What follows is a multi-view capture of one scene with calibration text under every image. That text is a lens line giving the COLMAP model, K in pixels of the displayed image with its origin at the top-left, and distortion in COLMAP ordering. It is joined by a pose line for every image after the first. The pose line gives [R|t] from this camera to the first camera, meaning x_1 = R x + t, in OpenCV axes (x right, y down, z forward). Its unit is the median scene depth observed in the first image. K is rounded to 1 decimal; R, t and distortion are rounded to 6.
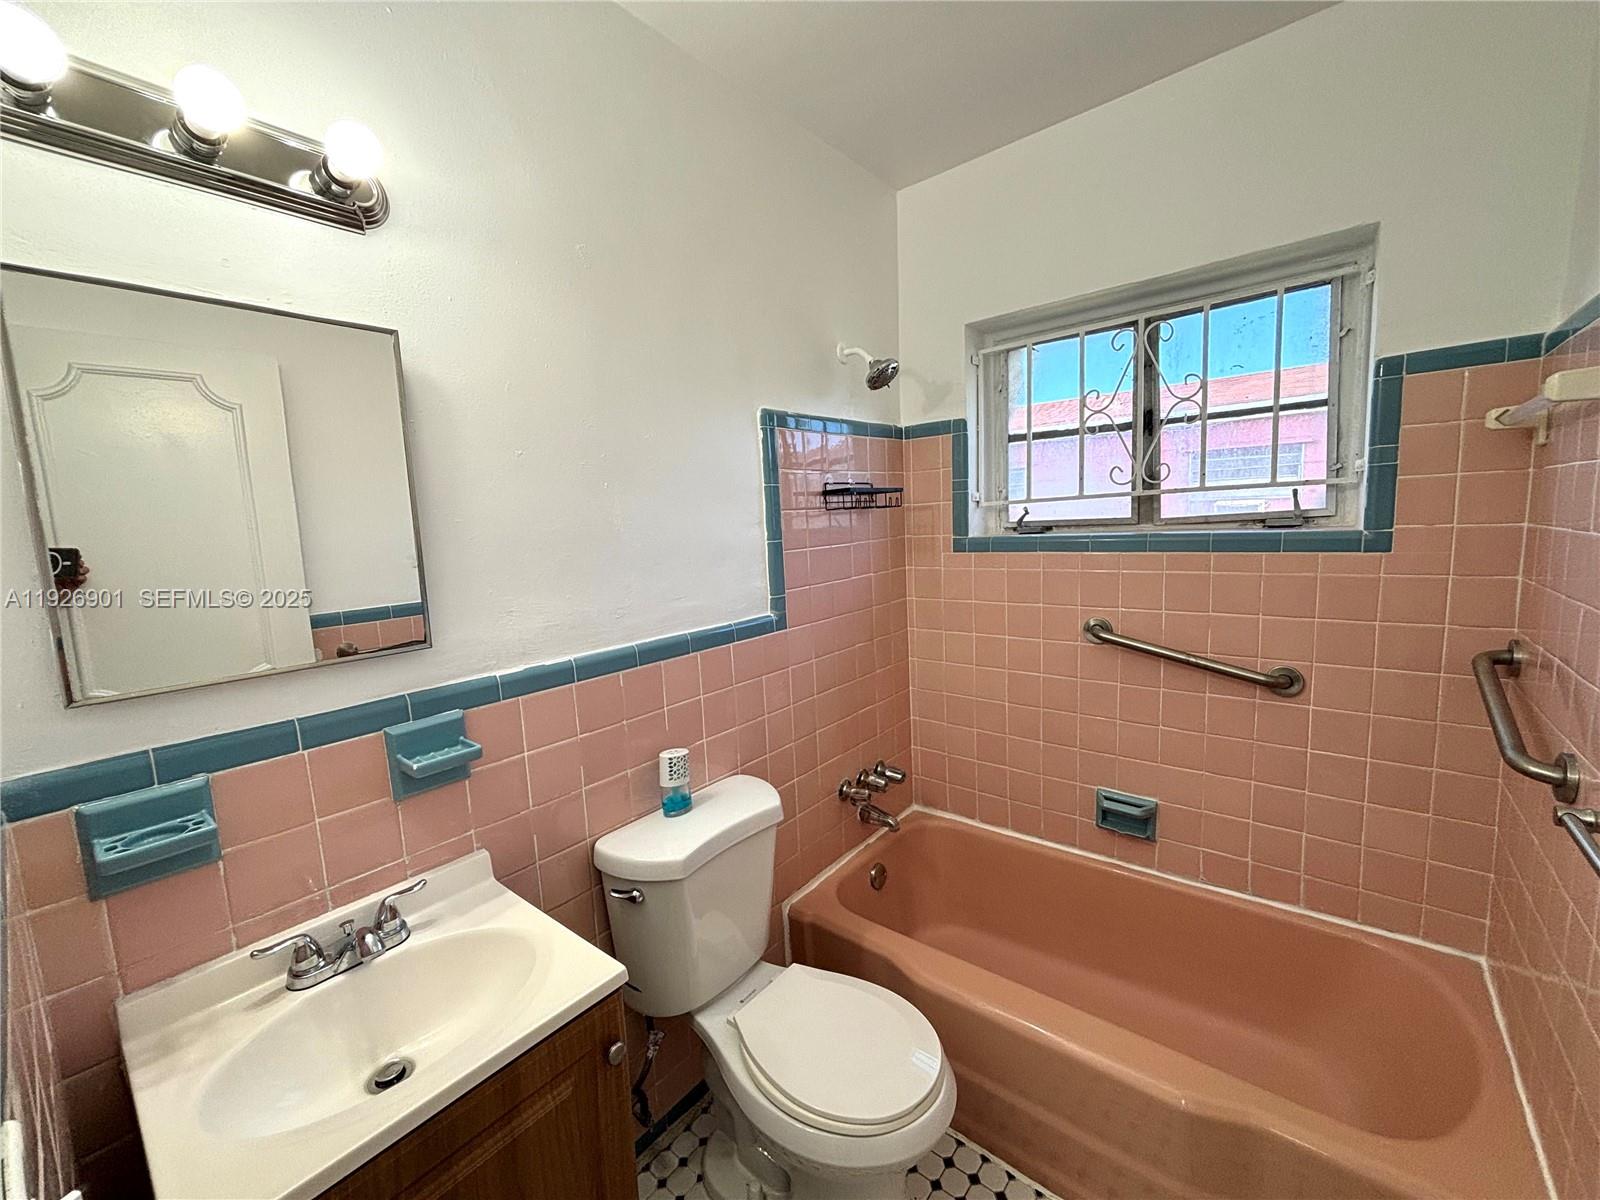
lens RADIAL K [[643.7, 0, 800.0], [0, 643.7, 600.0], [0, 0, 1]] dist [0.004136, -0.000334]
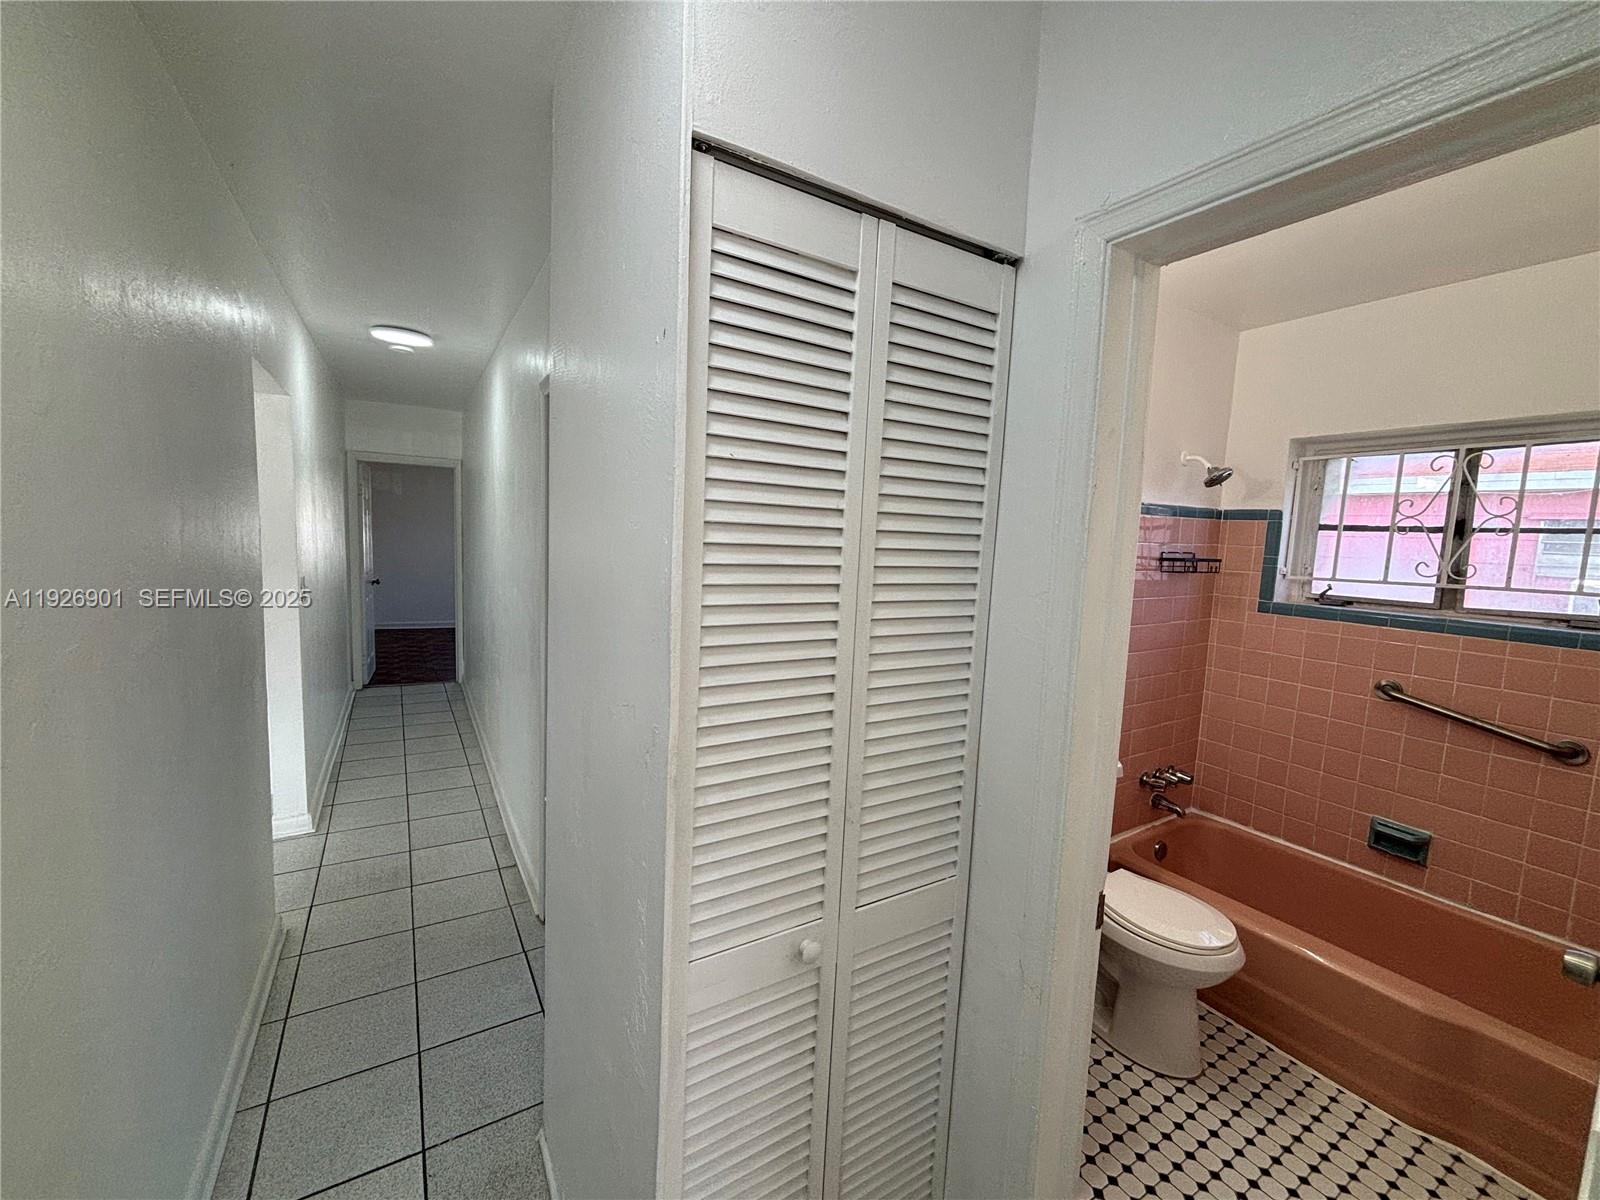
lens RADIAL K [[649.3, 0, 800.0], [0, 649.3, 600.0], [0, 0, 1]] dist [-0.017750, 0.012891]
pose [[0.945716, 0.116457, -0.303412, -0.247097], [-0.121936, 0.992538, 0.000893, 0.011248], [0.301252, 0.036152, 0.952859, -0.520831]]
